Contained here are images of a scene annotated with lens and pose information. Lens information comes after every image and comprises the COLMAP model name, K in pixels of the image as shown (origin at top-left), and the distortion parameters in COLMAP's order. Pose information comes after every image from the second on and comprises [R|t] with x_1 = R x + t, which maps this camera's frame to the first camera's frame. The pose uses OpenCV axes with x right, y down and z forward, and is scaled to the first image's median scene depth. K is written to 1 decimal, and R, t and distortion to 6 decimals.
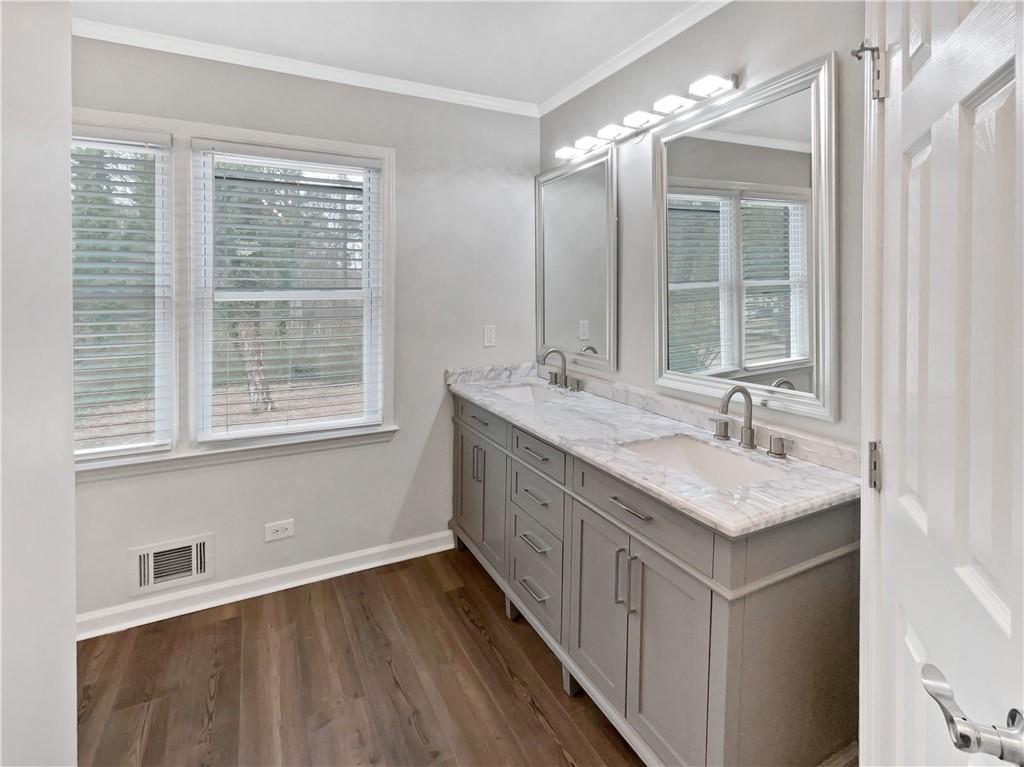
lens RADIAL K [[491.0, 0, 512.0], [0, 491.0, 383.5], [0, 0, 1]] dist [-0.001186, -0.000812]
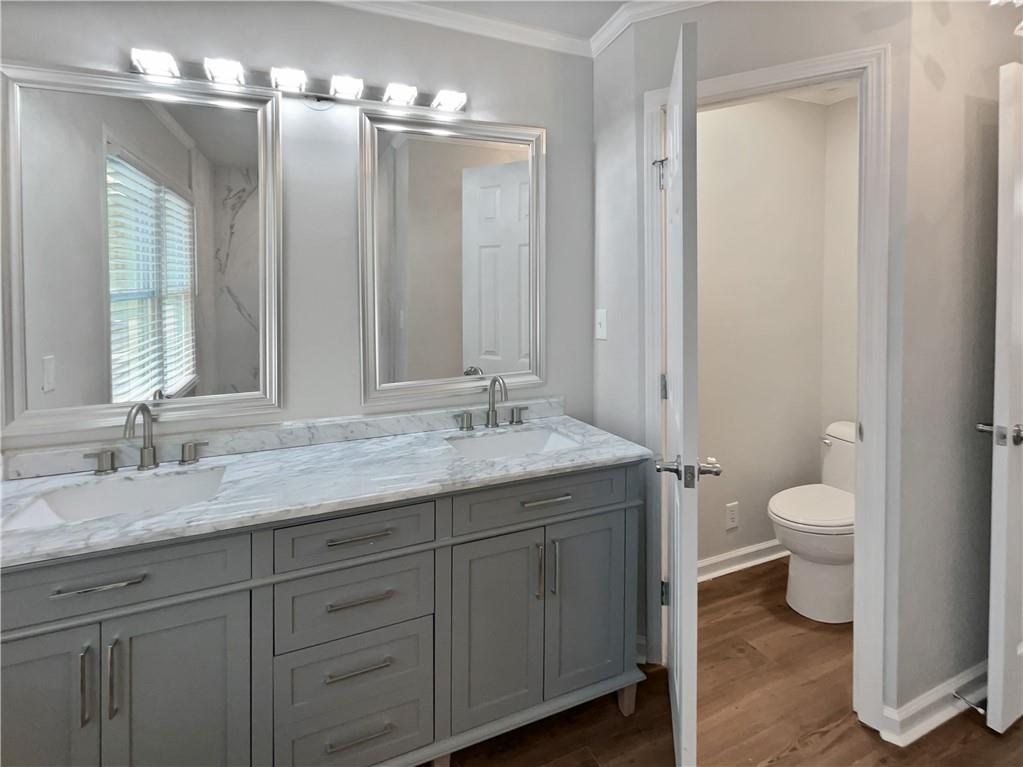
lens RADIAL K [[478.9, 0, 508.5], [0, 478.9, 389.7], [0, 0, 1]] dist [0.002609, 0.000716]
pose [[0.054803, -0.176590, 0.982758, -0.569120], [0.195992, 0.966992, 0.162827, -0.123492], [-0.979073, 0.183689, 0.087604, 0.724371]]
